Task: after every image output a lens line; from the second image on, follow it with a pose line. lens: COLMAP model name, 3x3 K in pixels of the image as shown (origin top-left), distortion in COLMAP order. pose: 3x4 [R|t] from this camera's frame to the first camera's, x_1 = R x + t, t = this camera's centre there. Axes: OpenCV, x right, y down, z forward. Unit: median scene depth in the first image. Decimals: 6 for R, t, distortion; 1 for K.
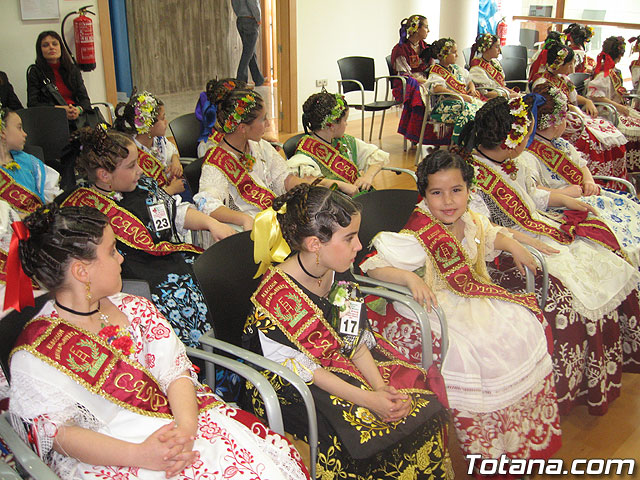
lens RADIAL K [[696.2, 0, 323.0], [0, 696.2, 241.3], [0, 0, 1]] dist [-0.095459, 0.000000]
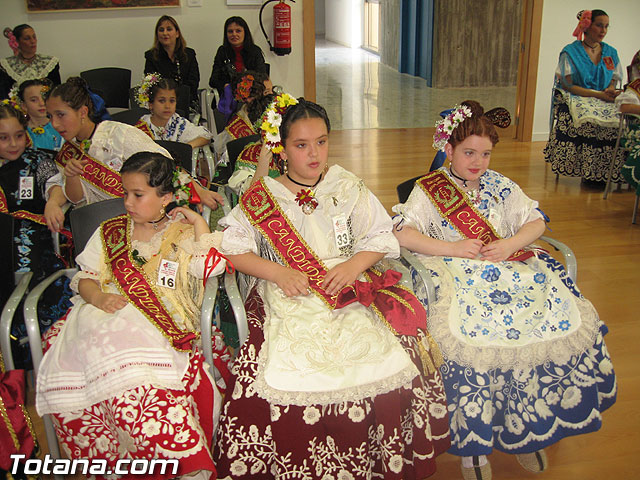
lens RADIAL K [[696.2, 0, 323.6], [0, 696.2, 245.2], [0, 0, 1]] dist [-0.095459, 0.000000]
pose [[0.805415, 0.213649, -0.552866, 0.818794], [-0.202610, 0.975826, 0.081935, -0.135964], [0.557006, 0.046025, 0.829232, 0.347717]]
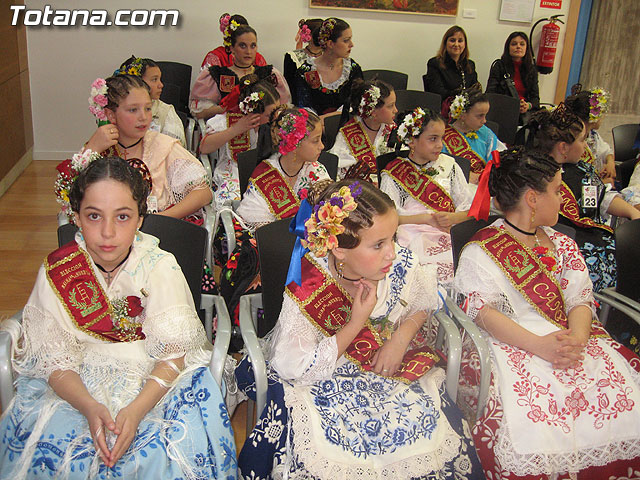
lens RADIAL K [[696.2, 0, 321.2], [0, 696.2, 242.8], [0, 0, 1]] dist [-0.095459, 0.000000]
pose [[0.812198, 0.256527, -0.523954, 0.017150], [-0.266811, 0.962037, 0.057419, 0.093743], [0.518793, 0.093161, 0.849809, -0.186971]]
